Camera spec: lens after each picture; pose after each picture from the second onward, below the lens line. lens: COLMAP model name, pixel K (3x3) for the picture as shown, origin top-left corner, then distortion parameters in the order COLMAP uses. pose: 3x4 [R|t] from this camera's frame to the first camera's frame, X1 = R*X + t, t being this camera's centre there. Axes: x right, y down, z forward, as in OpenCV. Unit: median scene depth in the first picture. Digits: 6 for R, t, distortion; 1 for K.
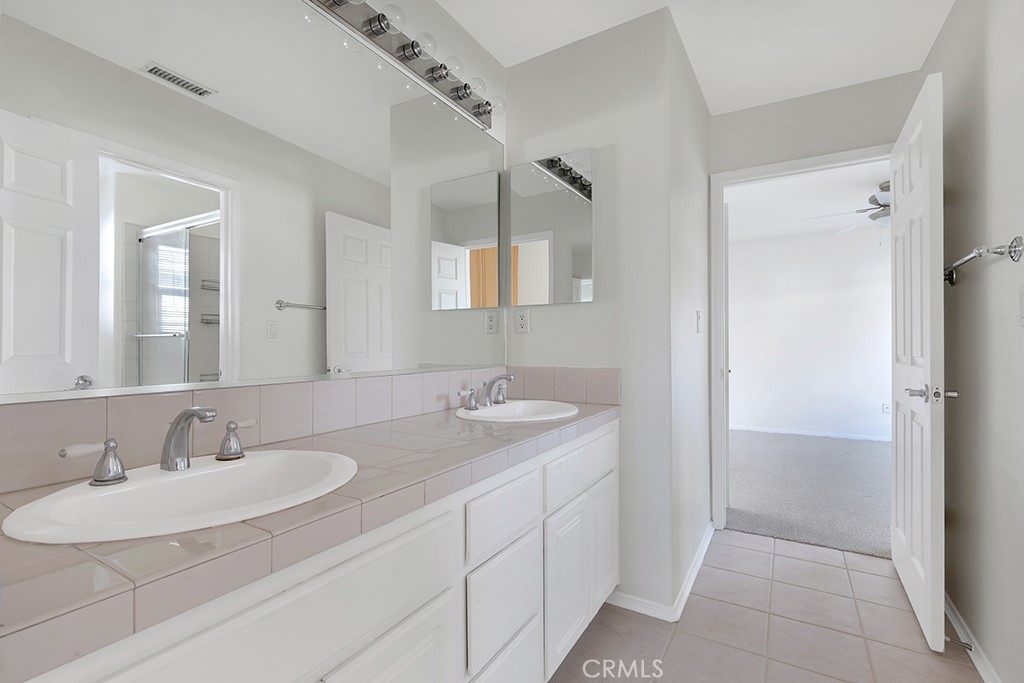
lens RADIAL K [[468.7, 0, 513.0], [0, 468.7, 341.4], [0, 0, 1]] dist [-0.000708, 0.000030]
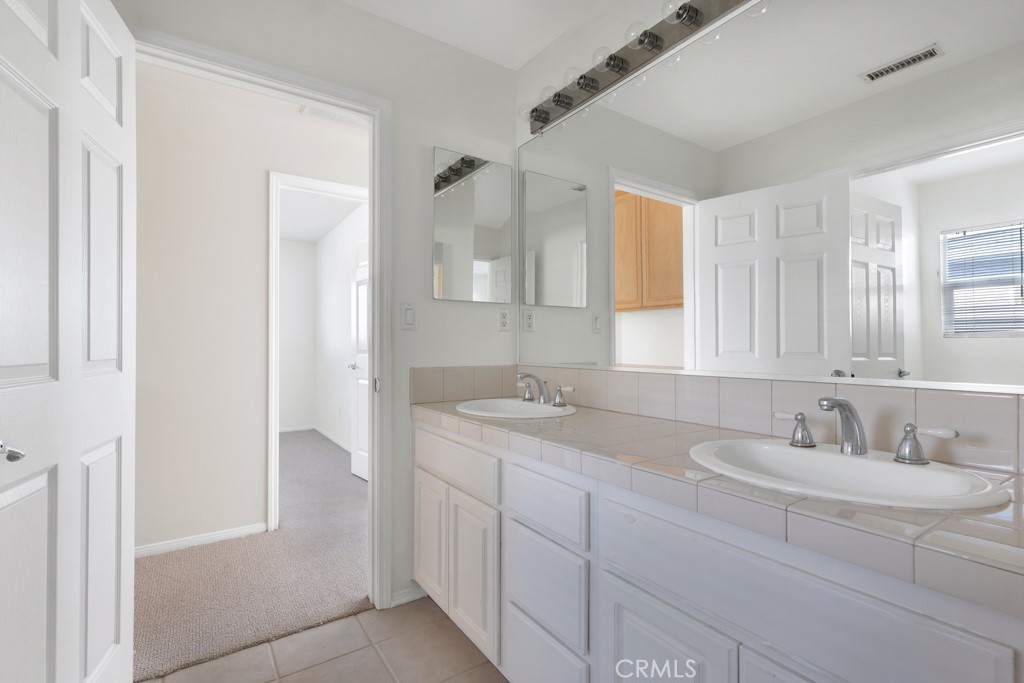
lens RADIAL K [[468.7, 0, 513.1], [0, 468.7, 340.9], [0, 0, 1]] dist [-0.000708, 0.000030]
pose [[-0.428625, -0.006008, -0.903462, 0.641508], [0.003930, 0.999956, -0.008514, 0.007099], [0.903474, -0.007200, -0.428583, 0.955919]]
